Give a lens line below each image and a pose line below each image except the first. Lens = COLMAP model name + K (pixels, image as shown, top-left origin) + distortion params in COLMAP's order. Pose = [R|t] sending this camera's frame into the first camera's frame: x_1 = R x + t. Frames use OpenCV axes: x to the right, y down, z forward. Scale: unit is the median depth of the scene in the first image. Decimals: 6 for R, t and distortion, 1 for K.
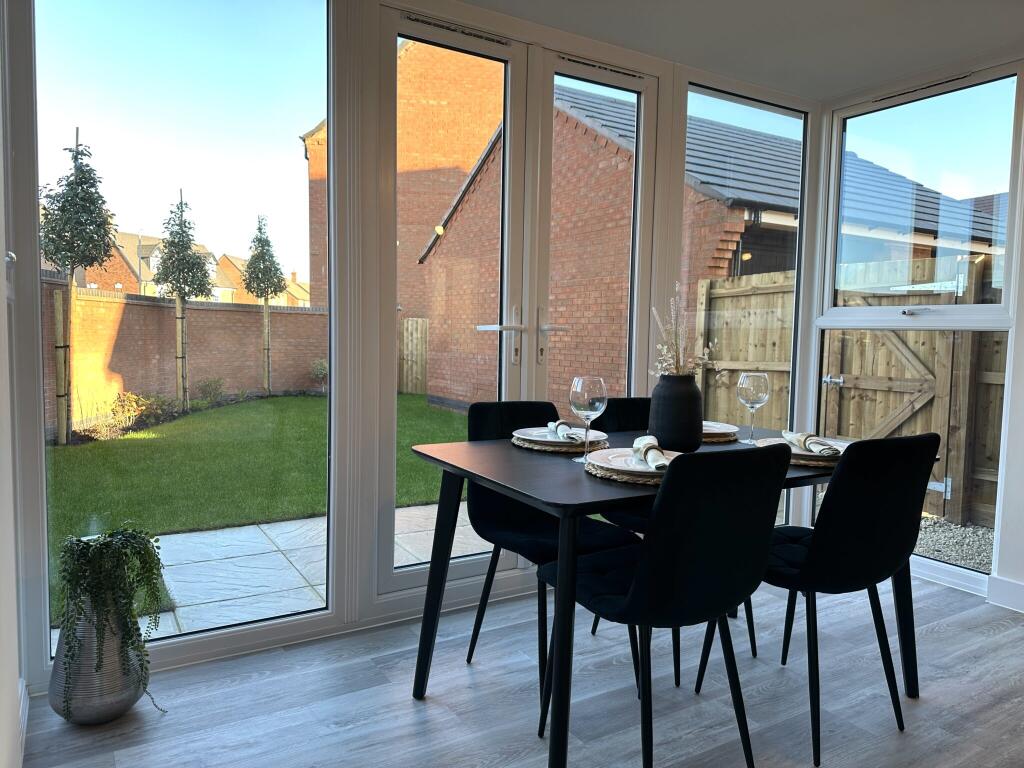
lens RADIAL K [[728.5, 0, 507.8], [0, 728.5, 384.7], [0, 0, 1]] dist [0.064789, 0.000895]
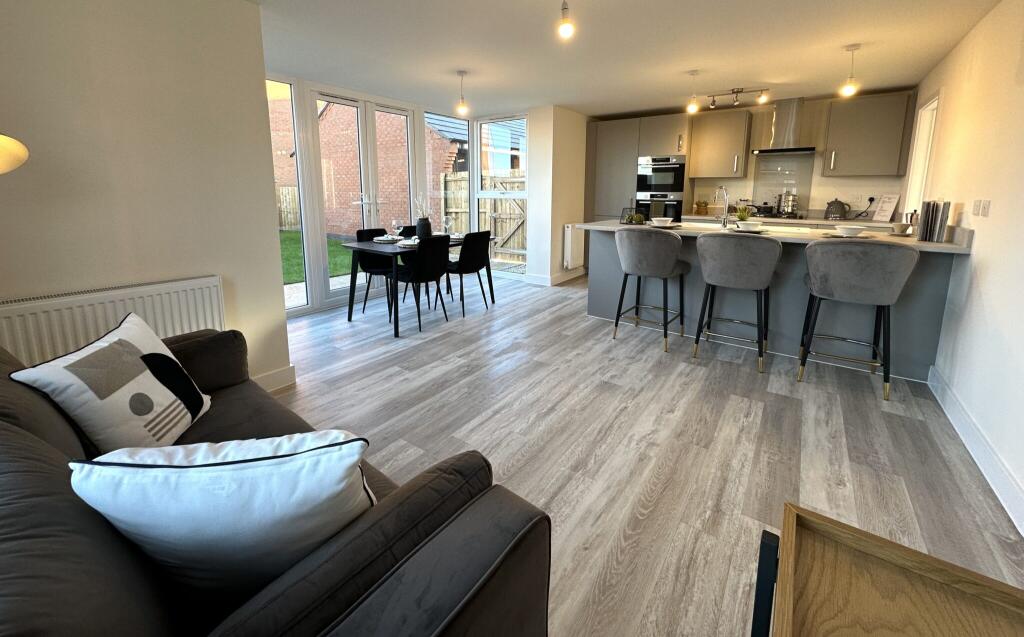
lens RADIAL K [[414.9, 0, 515.5], [0, 414.9, 259.1], [0, 0, 1]] dist [0.000437, -0.000092]
pose [[0.920606, -0.079603, 0.382294, -0.114044], [0.041537, 0.993410, 0.106826, -0.011519], [-0.388278, -0.082465, 0.917845, -0.853658]]
